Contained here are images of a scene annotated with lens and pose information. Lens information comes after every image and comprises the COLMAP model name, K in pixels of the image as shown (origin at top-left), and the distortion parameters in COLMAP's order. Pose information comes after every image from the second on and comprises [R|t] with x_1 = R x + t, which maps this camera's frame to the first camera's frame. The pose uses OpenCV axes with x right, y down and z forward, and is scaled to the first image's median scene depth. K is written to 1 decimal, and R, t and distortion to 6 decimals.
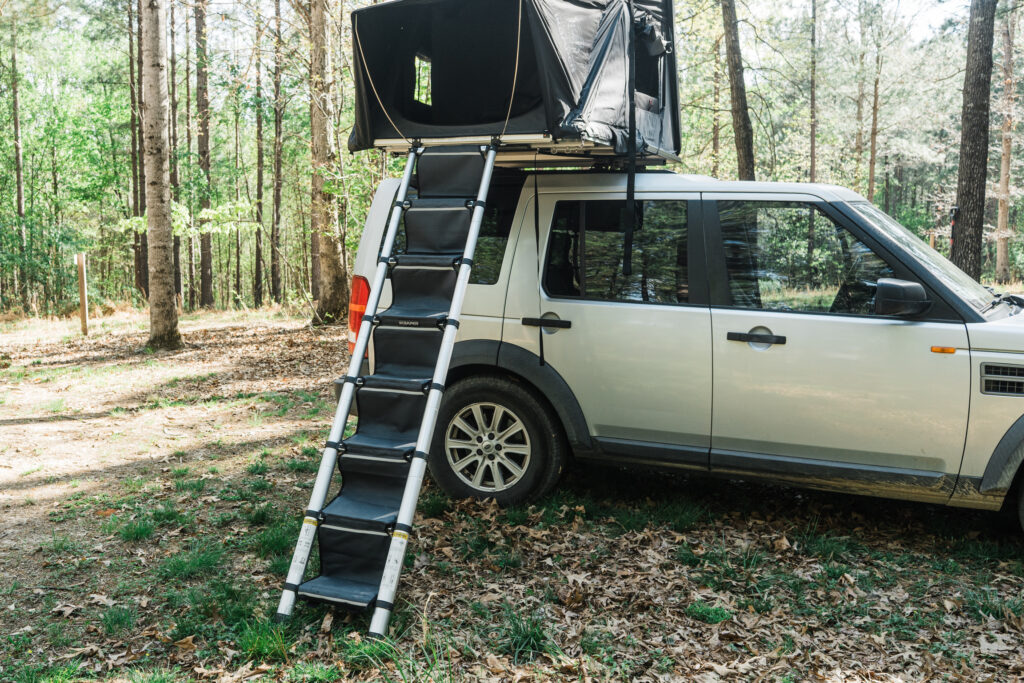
lens RADIAL K [[801.6, 0, 512.0], [0, 801.6, 341.5], [0, 0, 1]] dist [-0.003245, -0.001637]
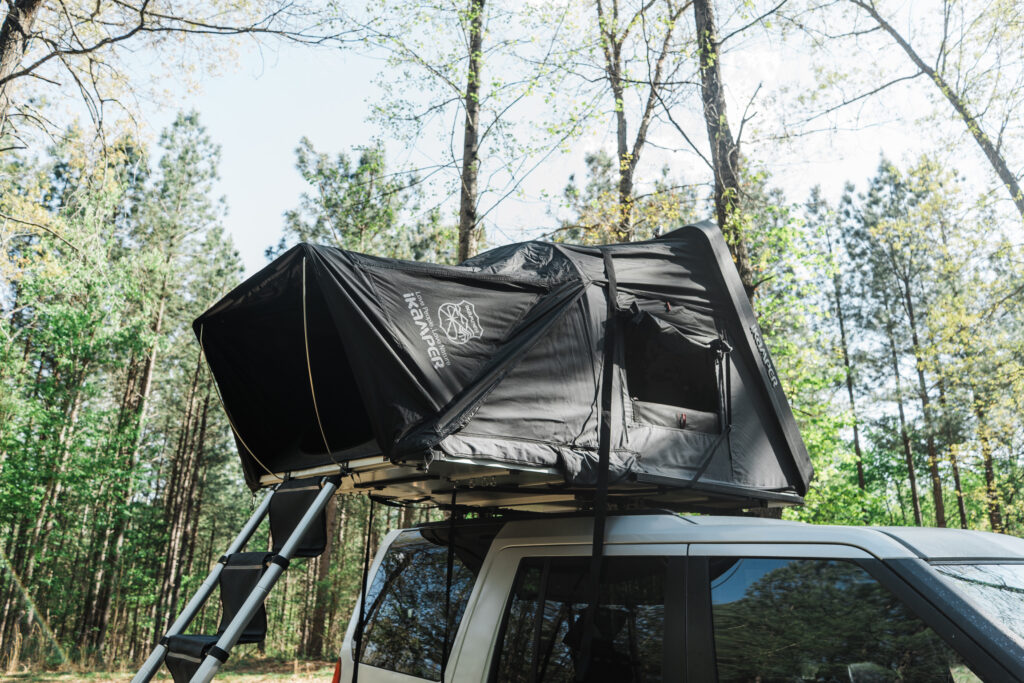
lens RADIAL K [[801.6, 0, 512.0], [0, 801.6, 341.5], [0, 0, 1]] dist [-0.003245, -0.001637]
pose [[0.929106, -0.096453, -0.357014, 0.338196], [-0.065985, 0.906660, -0.416671, -0.063834], [0.363879, 0.410689, 0.836018, 0.384800]]
